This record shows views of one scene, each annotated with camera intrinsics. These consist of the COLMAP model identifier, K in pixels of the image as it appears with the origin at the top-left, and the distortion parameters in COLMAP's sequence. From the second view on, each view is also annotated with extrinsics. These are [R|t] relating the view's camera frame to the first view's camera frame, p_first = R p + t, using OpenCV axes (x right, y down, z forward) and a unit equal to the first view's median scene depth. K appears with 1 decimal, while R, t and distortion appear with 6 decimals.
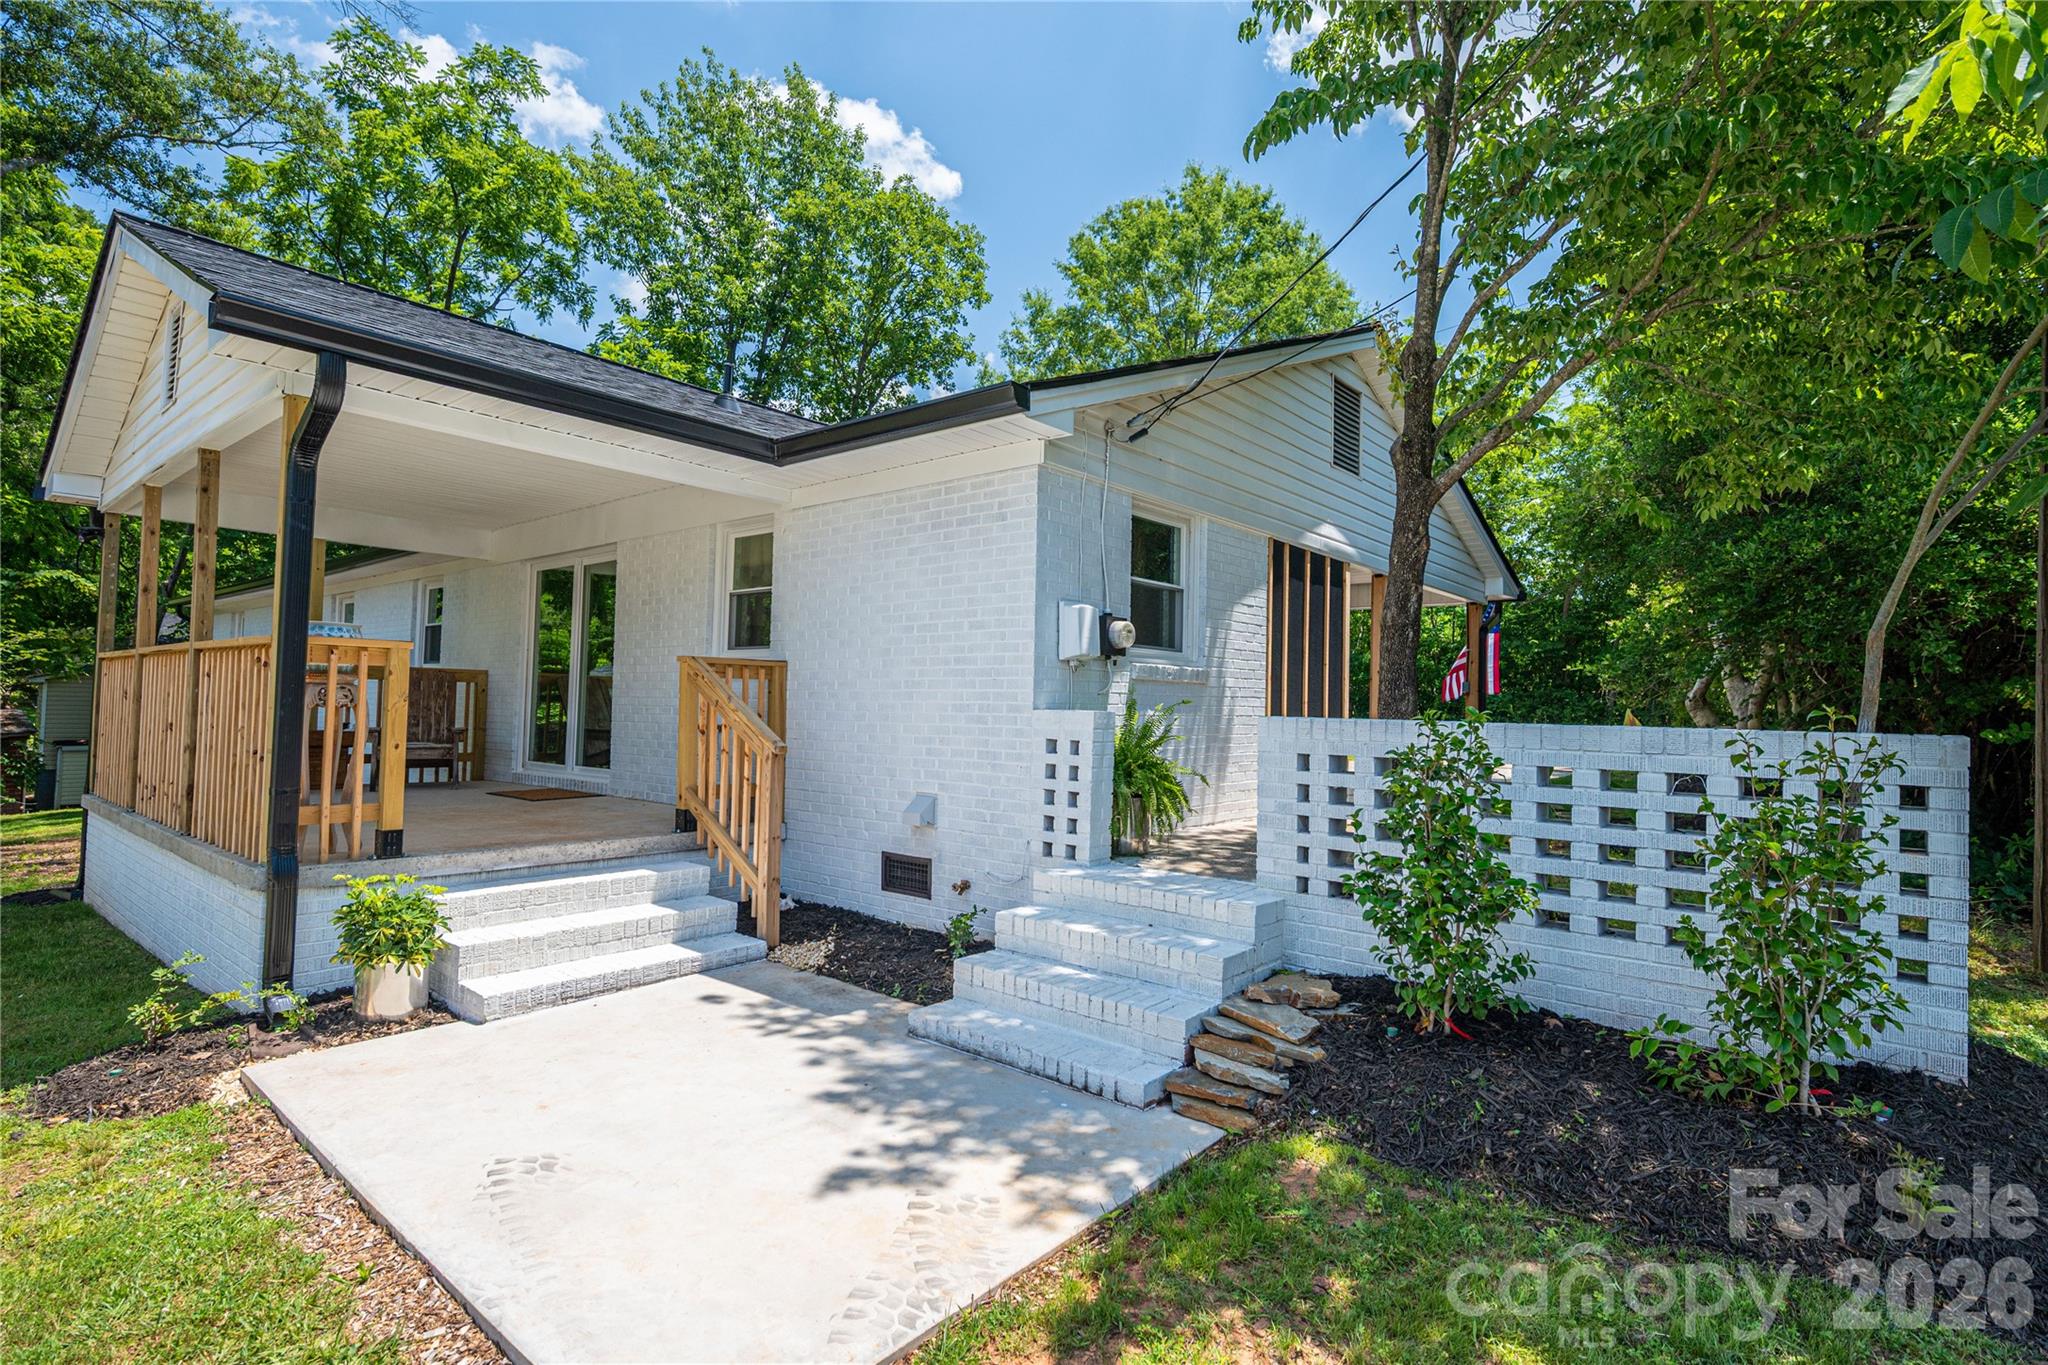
lens RADIAL K [[985.7, 0, 1020.7], [0, 985.7, 677.6], [0, 0, 1]] dist [0.002045, 0.000100]
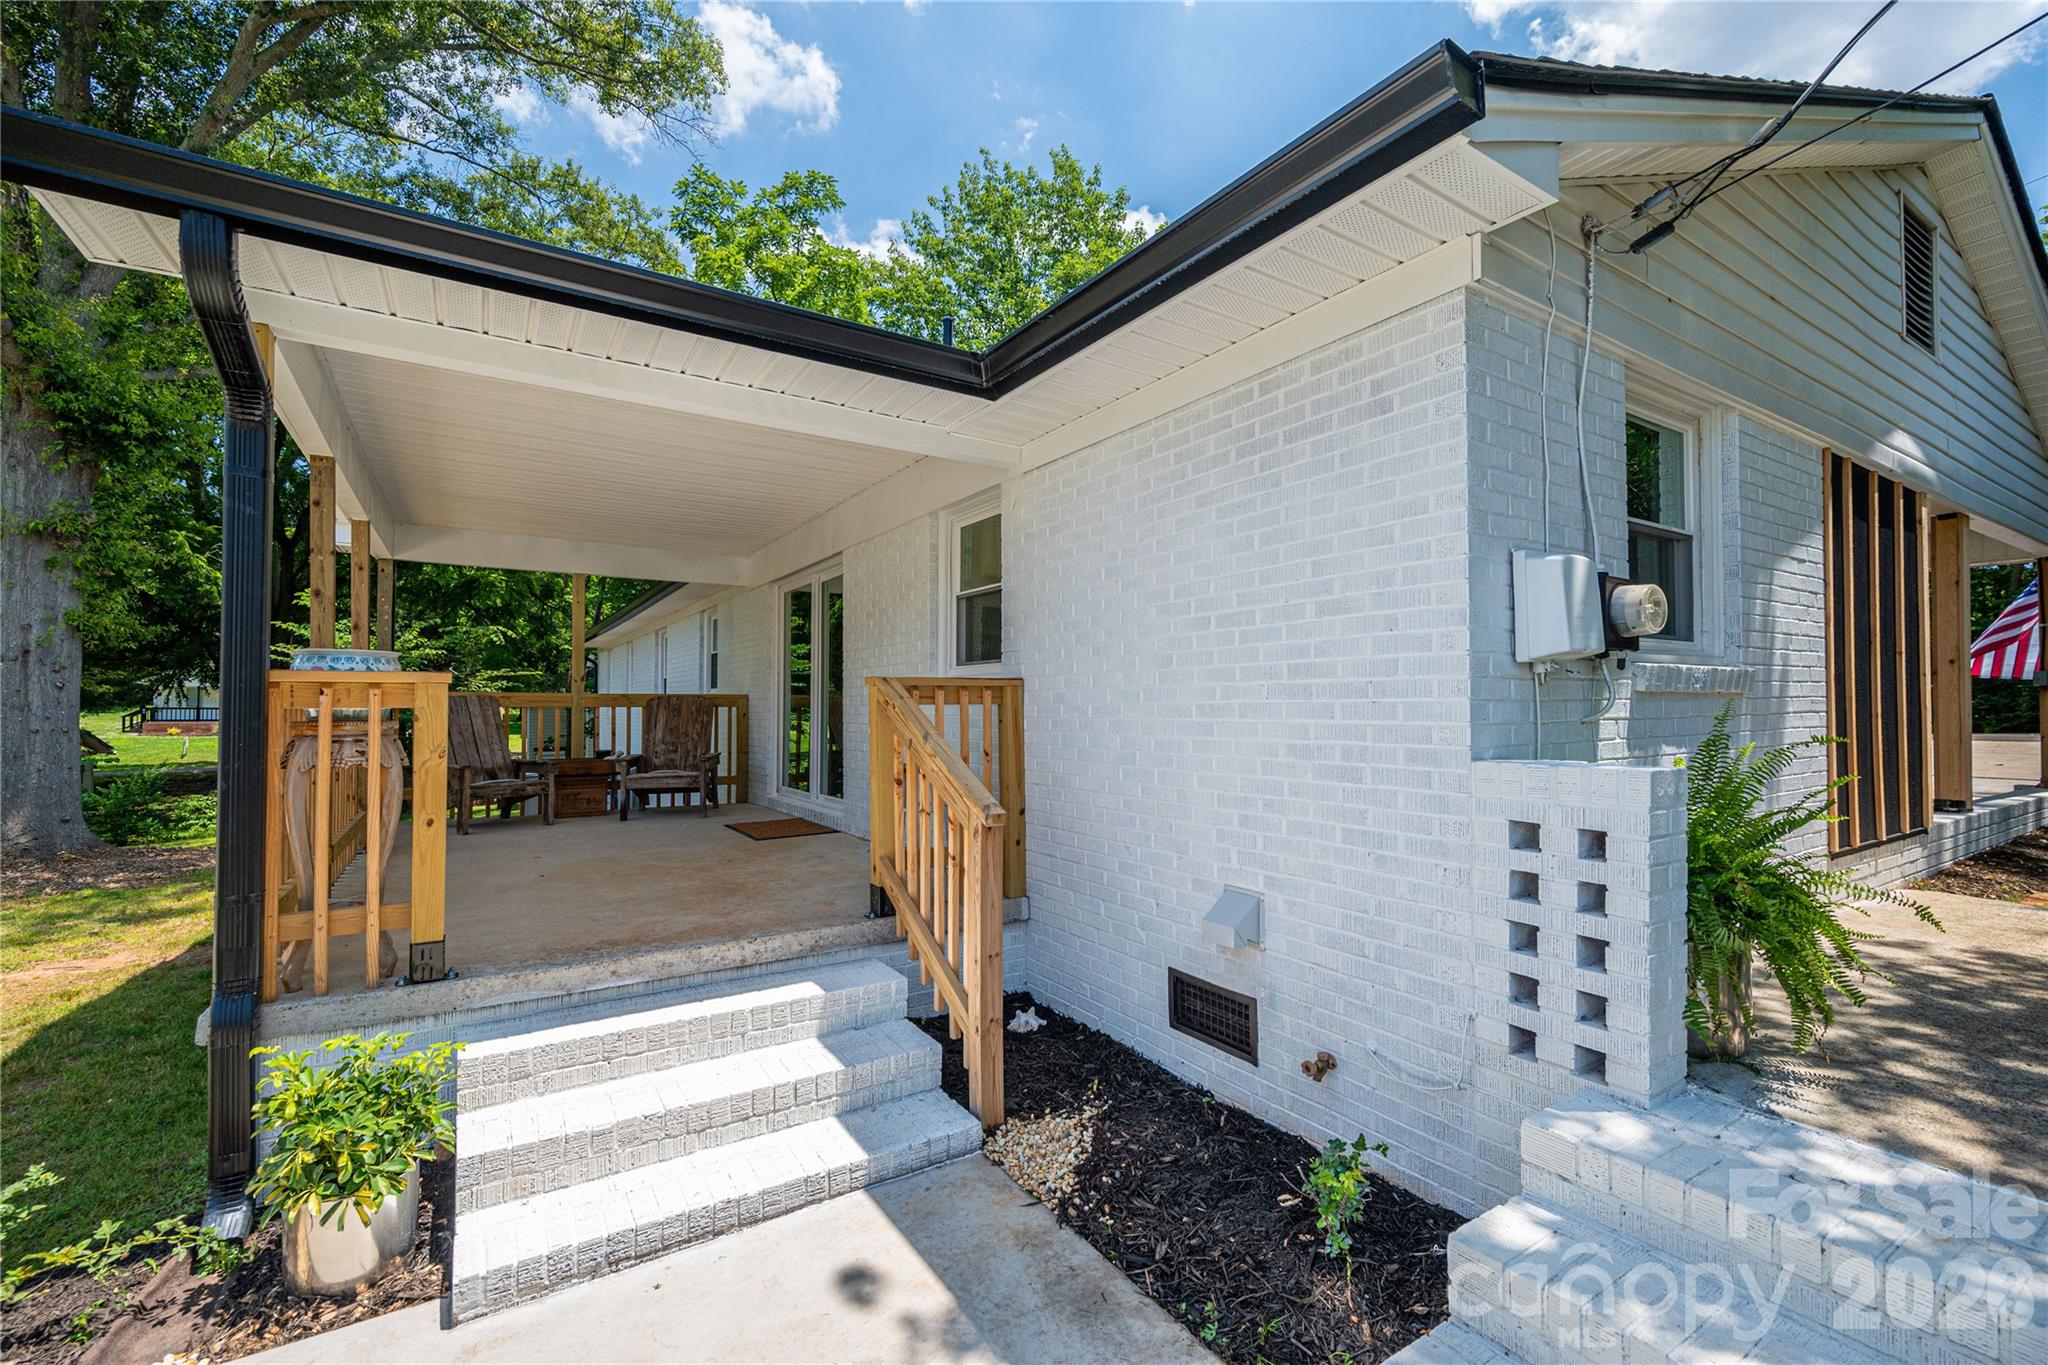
lens RADIAL K [[812.2, 0, 848.6], [0, 812.2, 674.4], [0, 0, 1]] dist [0.003029, -0.000188]
pose [[0.875152, -0.031963, -0.482791, -0.062021], [0.024716, 0.999466, -0.021367, -0.010954], [0.483216, 0.006767, 0.875475, 0.439907]]
